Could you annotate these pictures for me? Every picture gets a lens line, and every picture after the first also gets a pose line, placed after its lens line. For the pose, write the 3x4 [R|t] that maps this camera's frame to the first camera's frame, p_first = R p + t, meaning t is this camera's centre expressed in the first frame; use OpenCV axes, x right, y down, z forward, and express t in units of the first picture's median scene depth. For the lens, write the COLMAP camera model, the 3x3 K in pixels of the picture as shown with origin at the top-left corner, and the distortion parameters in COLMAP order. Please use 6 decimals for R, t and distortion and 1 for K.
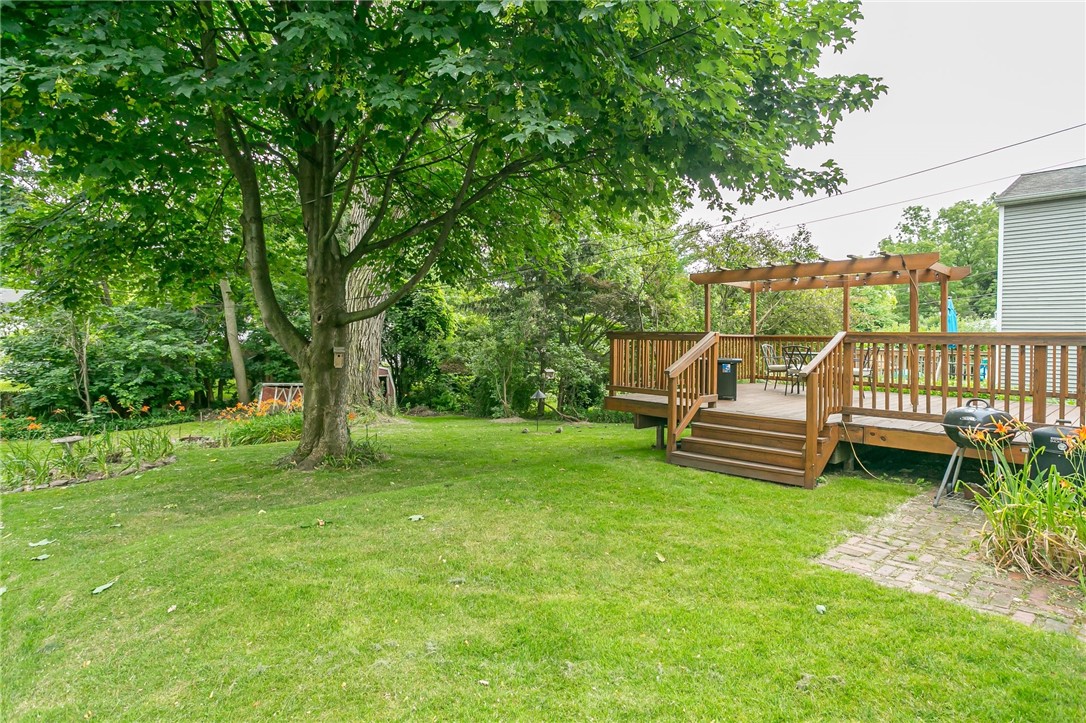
lens RADIAL K [[573.2, 0, 542.1], [0, 573.2, 354.1], [0, 0, 1]] dist [-0.049131, 0.031296]
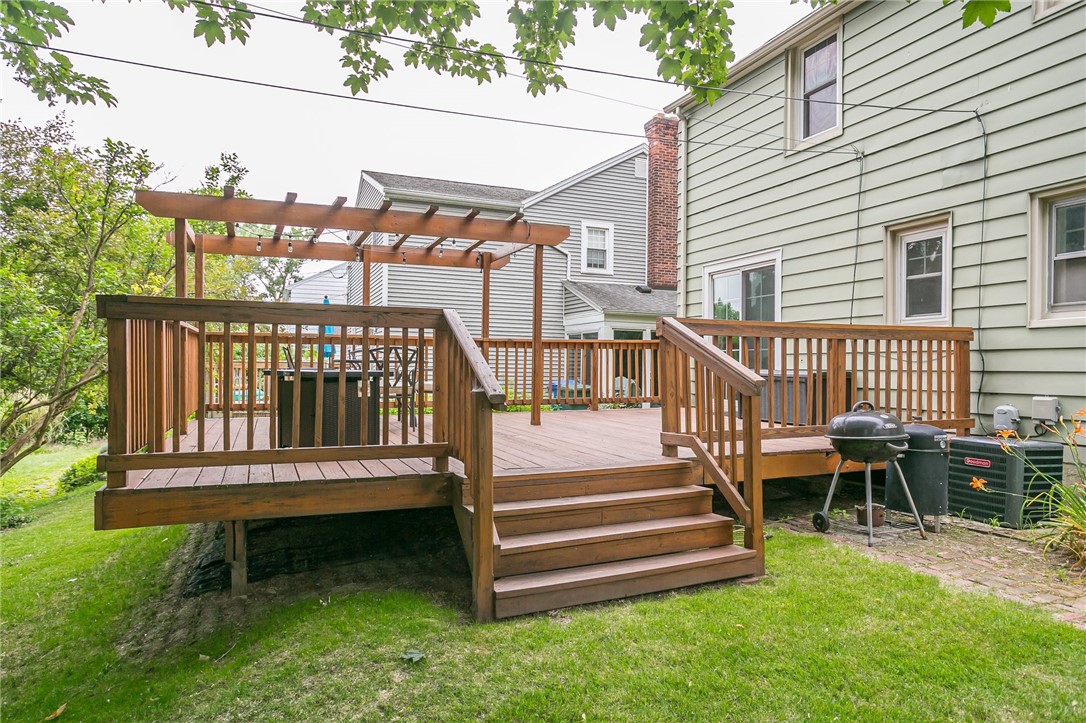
lens RADIAL K [[643.0, 0, 543.0], [0, 643.0, 361.5], [0, 0, 1]] dist [0.001638, 0.000503]
pose [[0.309481, -0.008803, 0.950865, -0.231693], [0.021641, 0.999763, 0.002213, 0.007759], [-0.950659, 0.019893, 0.309598, 0.969336]]
